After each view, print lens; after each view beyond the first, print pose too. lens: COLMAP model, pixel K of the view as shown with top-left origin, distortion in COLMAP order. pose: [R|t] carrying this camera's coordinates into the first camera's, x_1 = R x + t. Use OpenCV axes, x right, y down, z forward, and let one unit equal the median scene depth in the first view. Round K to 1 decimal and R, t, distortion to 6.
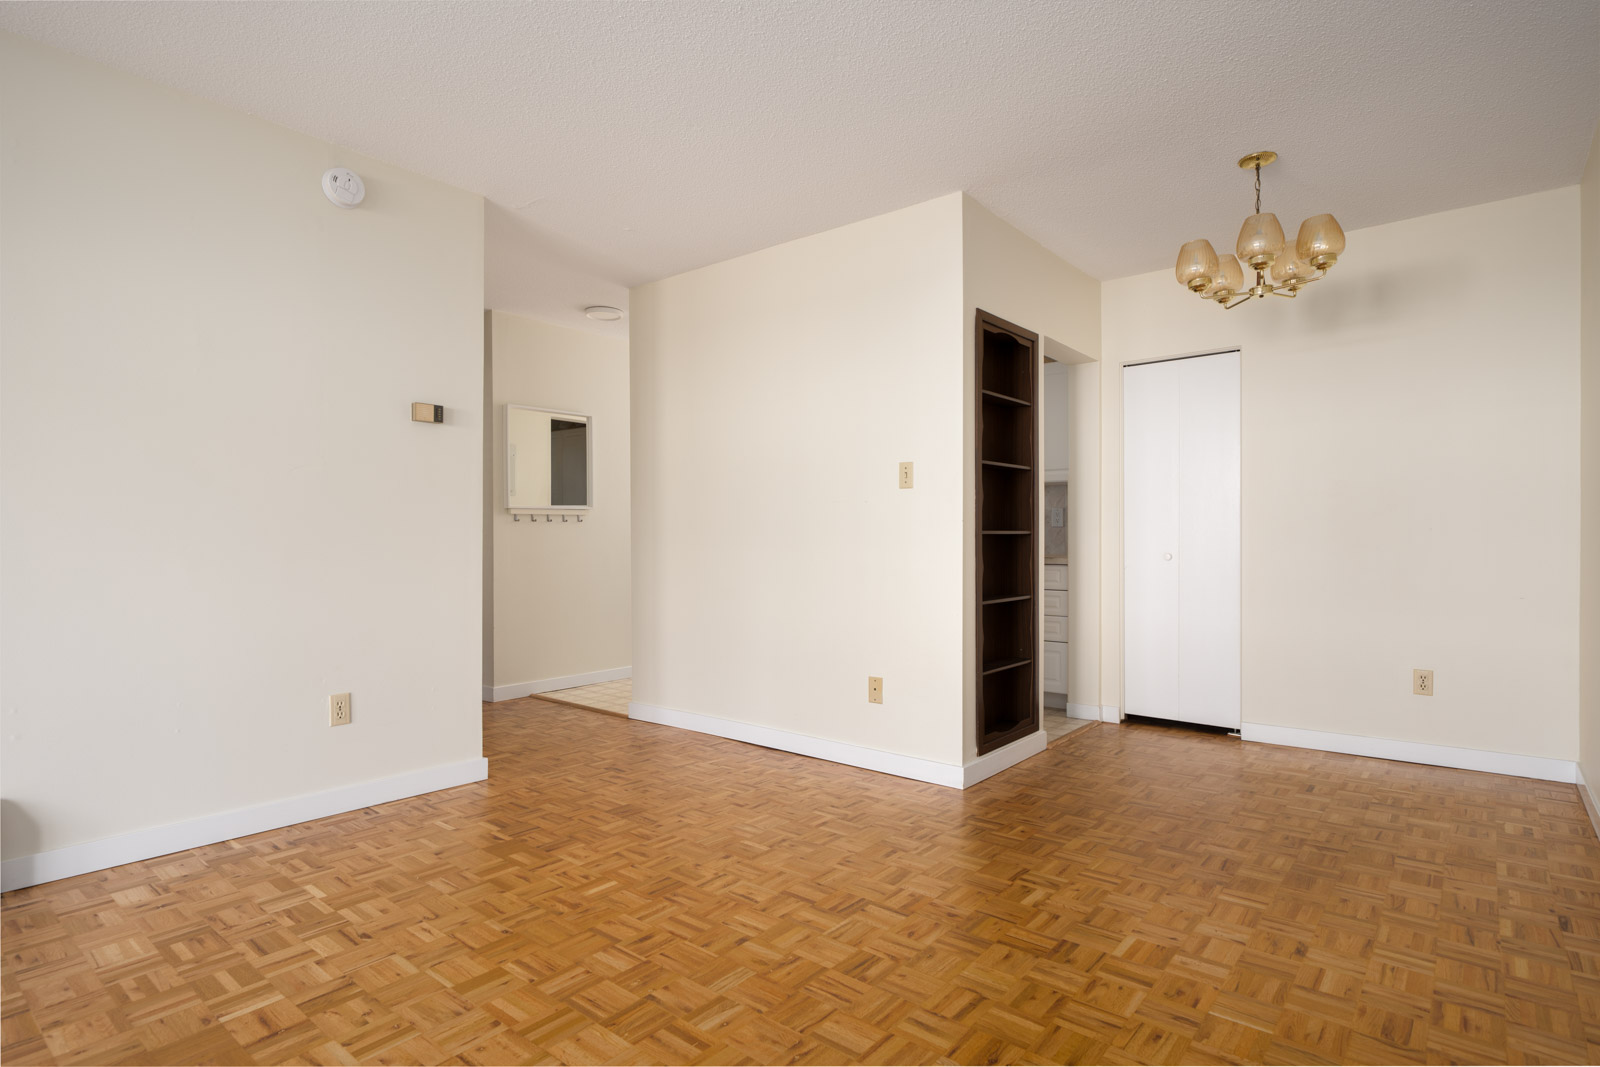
lens RADIAL K [[824.6, 0, 795.0], [0, 824.6, 538.1], [0, 0, 1]] dist [0.002740, 0.000436]
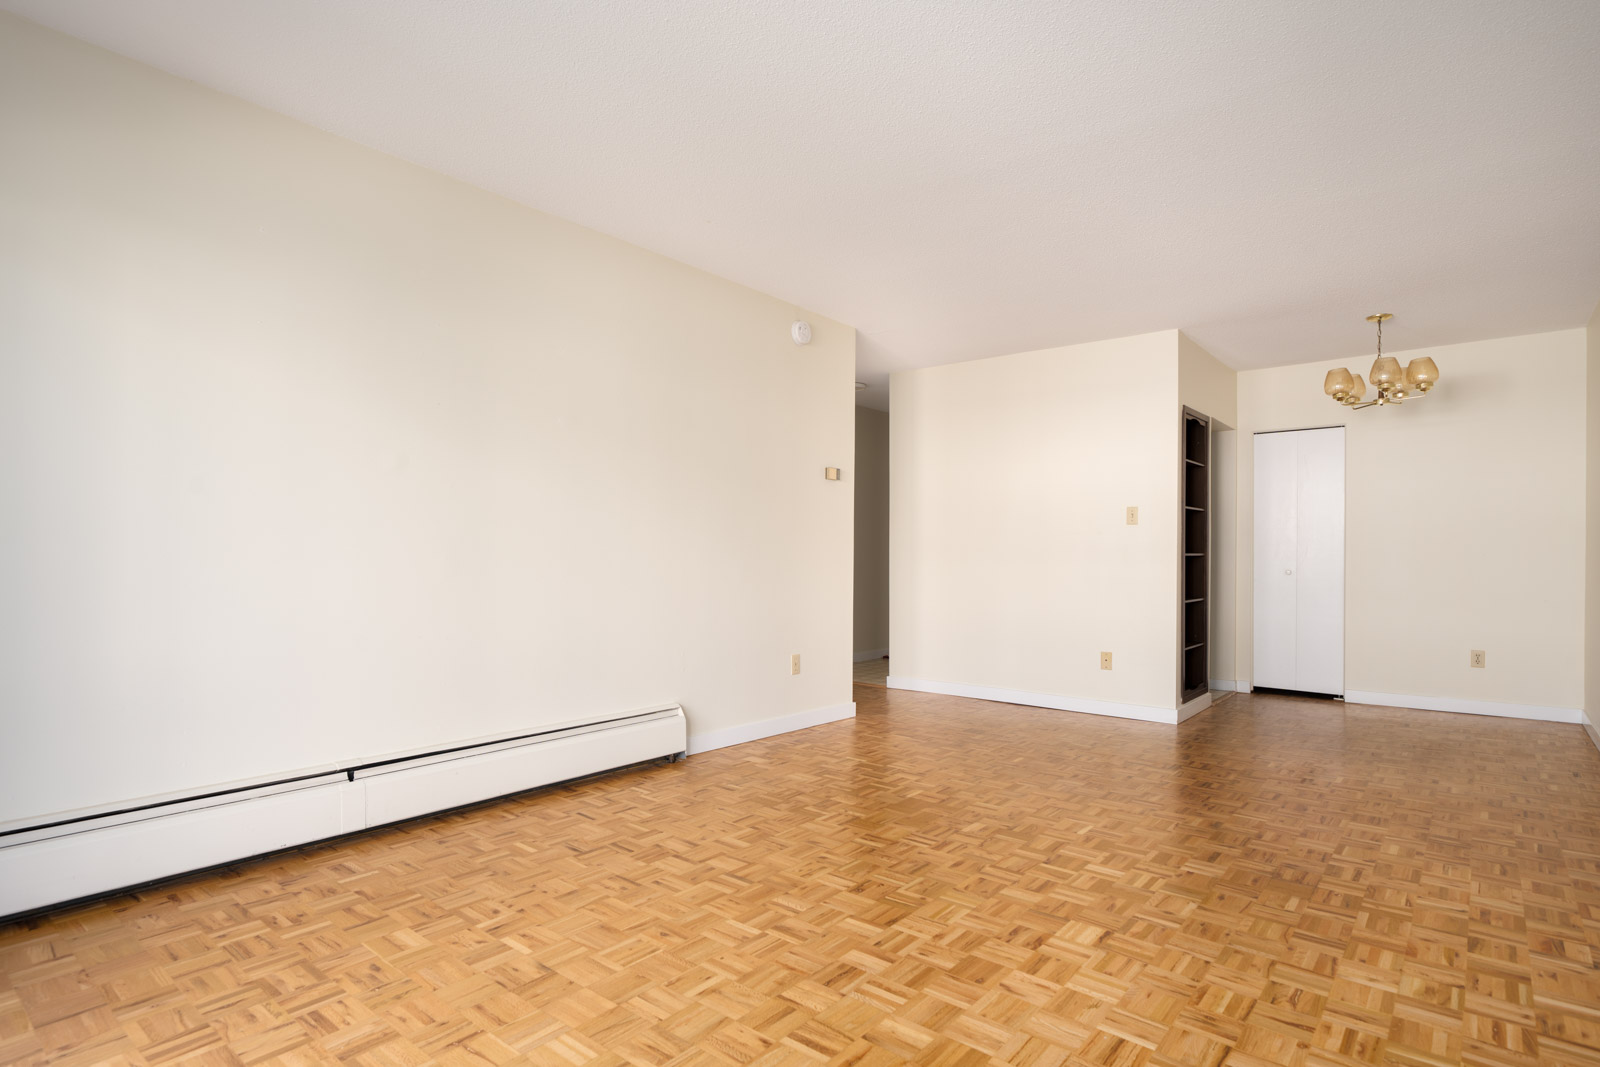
lens RADIAL K [[828.9, 0, 795.9], [0, 828.9, 550.6], [0, 0, 1]] dist [0.002760, 0.000528]
pose [[0.999967, 0.007982, 0.001140, -0.520273], [-0.007977, 0.999959, -0.004354, -0.001952], [-0.001174, 0.004345, 0.999990, -0.544025]]
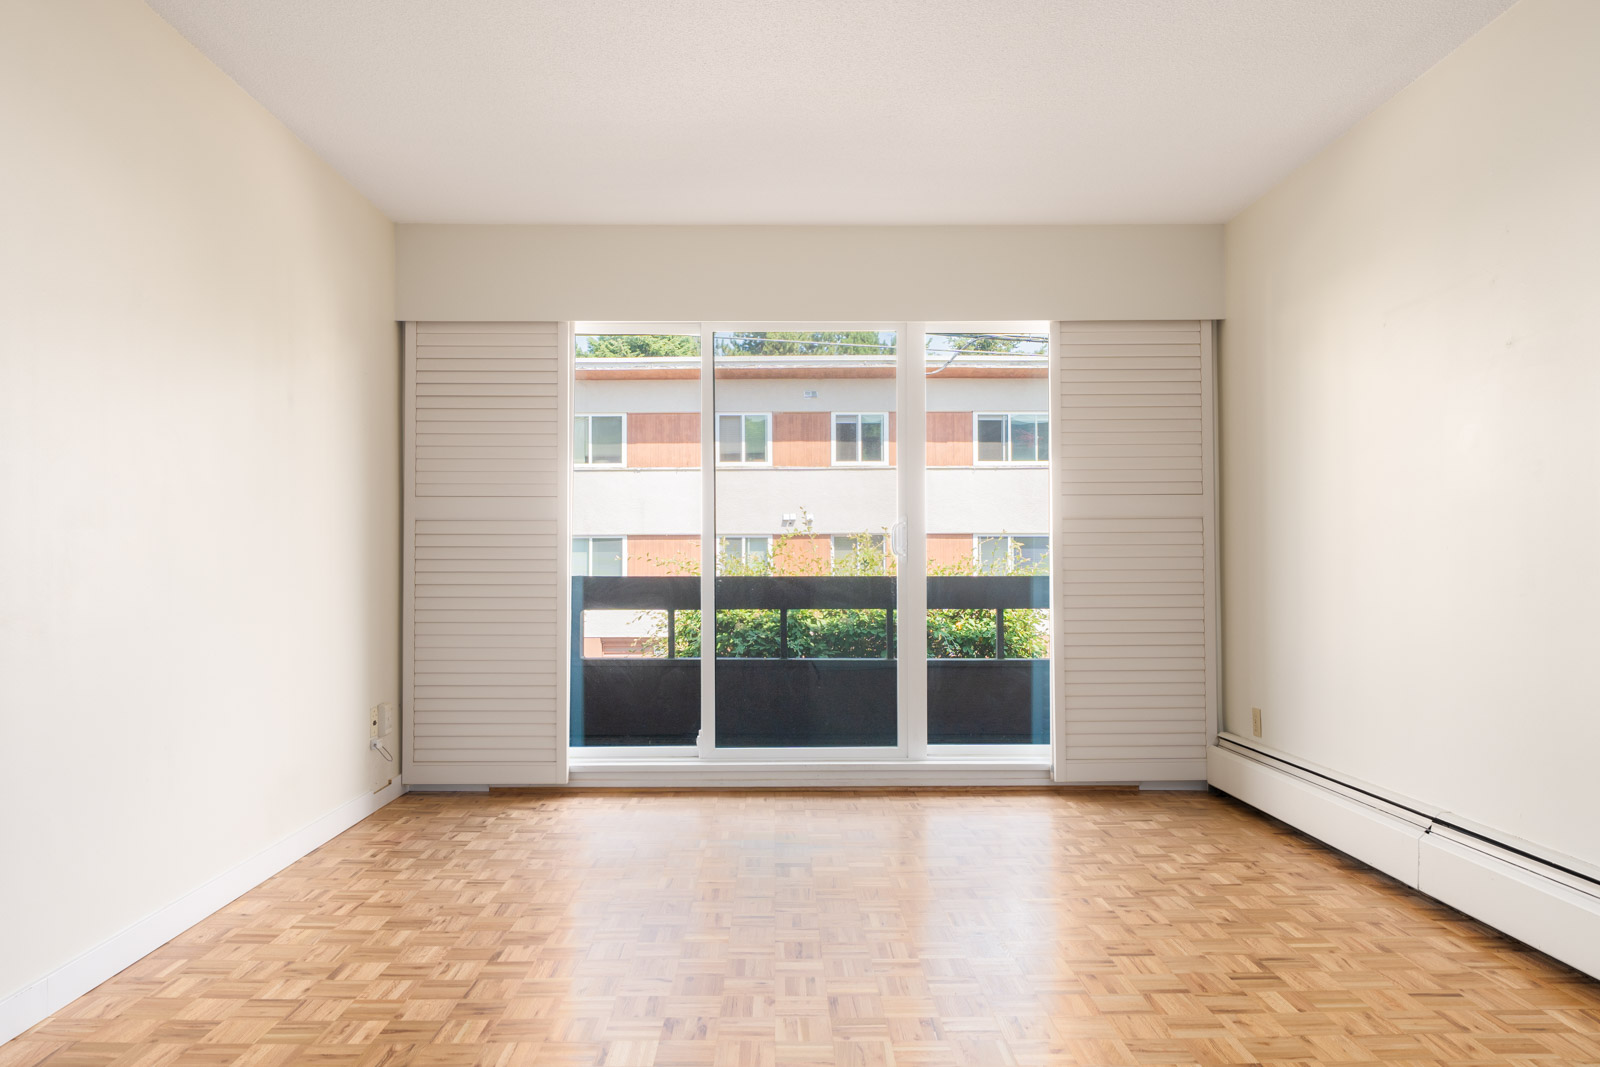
lens RADIAL K [[1115.0, 0, 782.9], [0, 1115.0, 550.0], [0, 0, 1]] dist [0.002662, -0.000517]
pose [[-0.764532, -0.006354, -0.644554, 0.102432], [0.002650, 0.999912, -0.013000, 0.002921], [0.644580, -0.011647, -0.764448, 0.749258]]
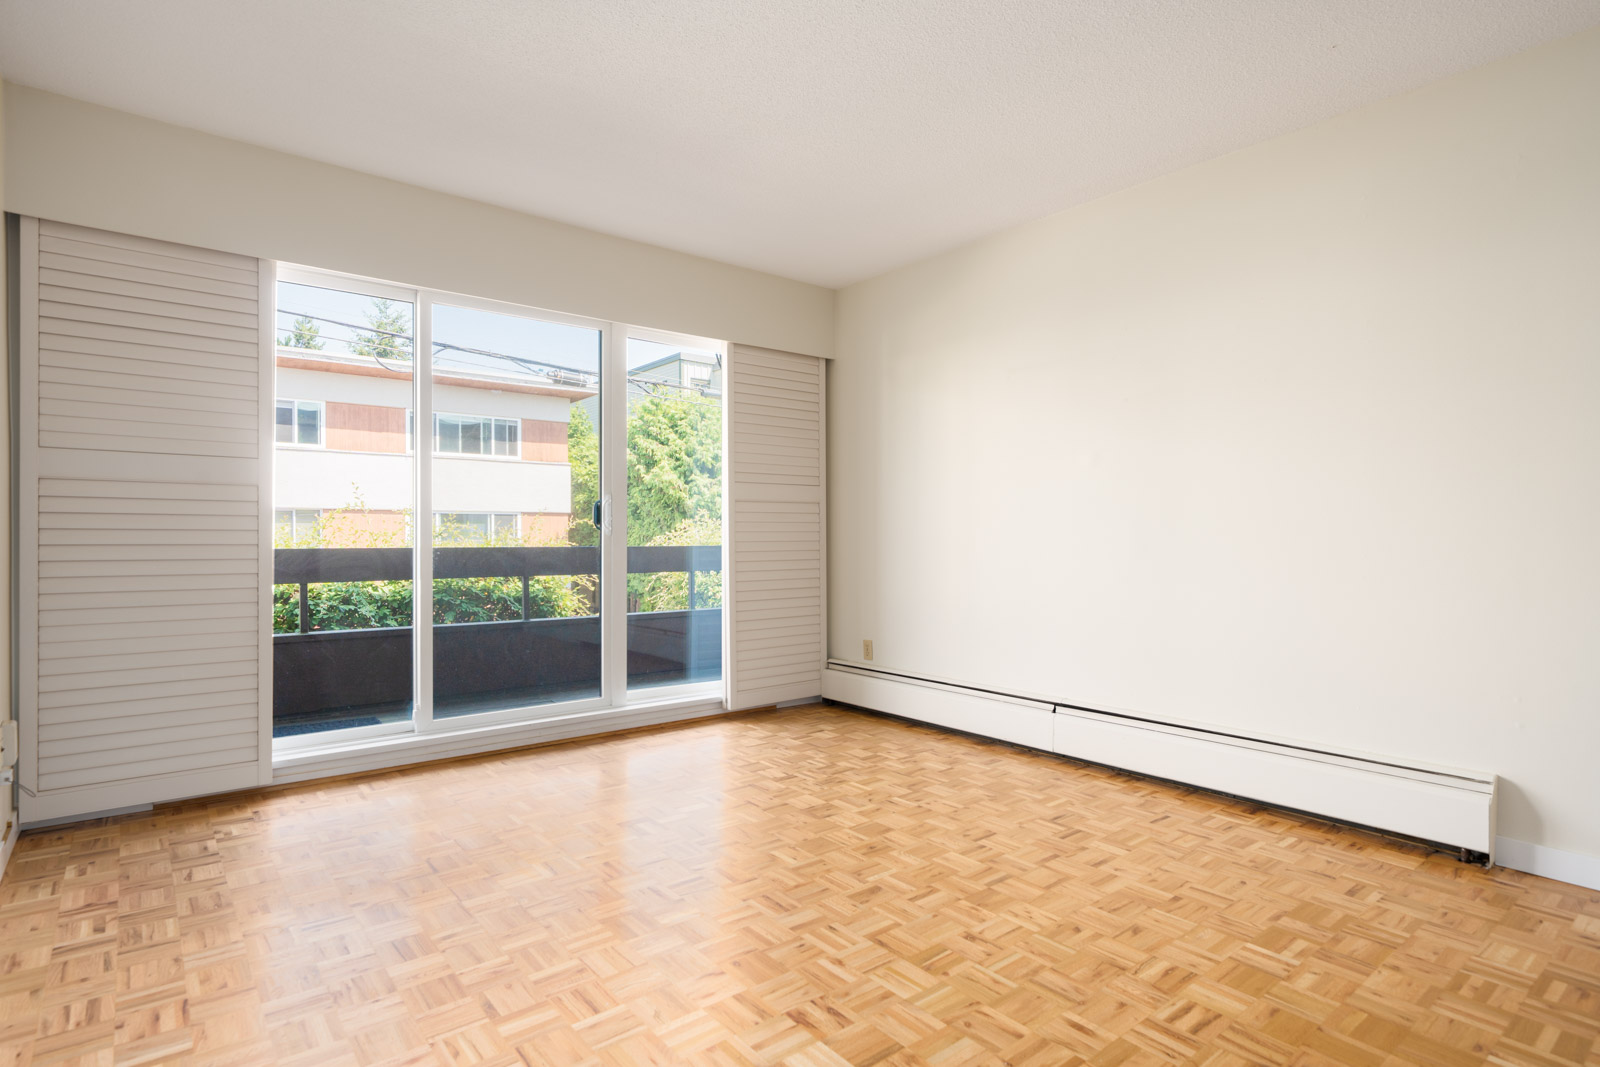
lens RADIAL K [[824.6, 0, 795.0], [0, 824.6, 538.1], [0, 0, 1]] dist [0.002740, 0.000436]
pose [[-0.200014, 0.002735, -0.979789, 0.193625], [-0.000452, 0.999996, 0.002884, 0.001411], [0.979793, 0.001020, -0.200012, 0.228263]]
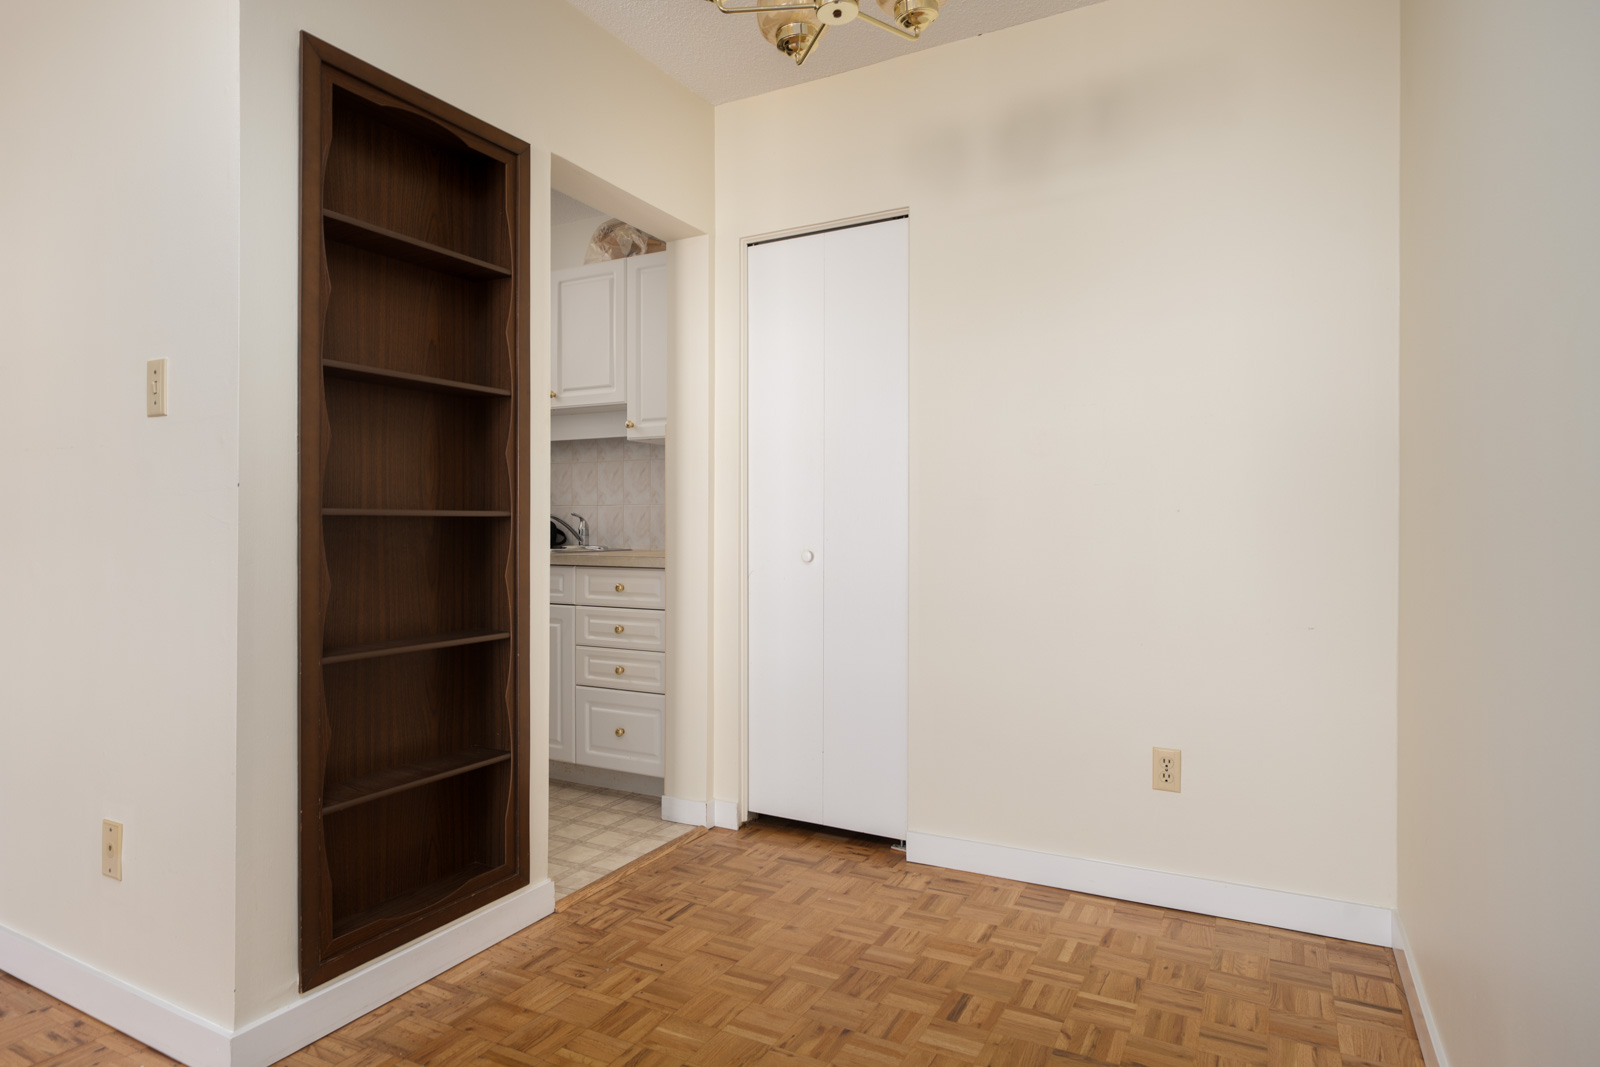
lens RADIAL K [[898.6, 0, 790.2], [0, 898.6, 516.4], [0, 0, 1]] dist [0.006156, 0.000848]
pose [[0.980575, 0.005951, 0.196052, 0.423146], [-0.004269, 0.999950, -0.009002, -0.000581], [-0.196096, 0.007990, 0.980552, 0.480914]]
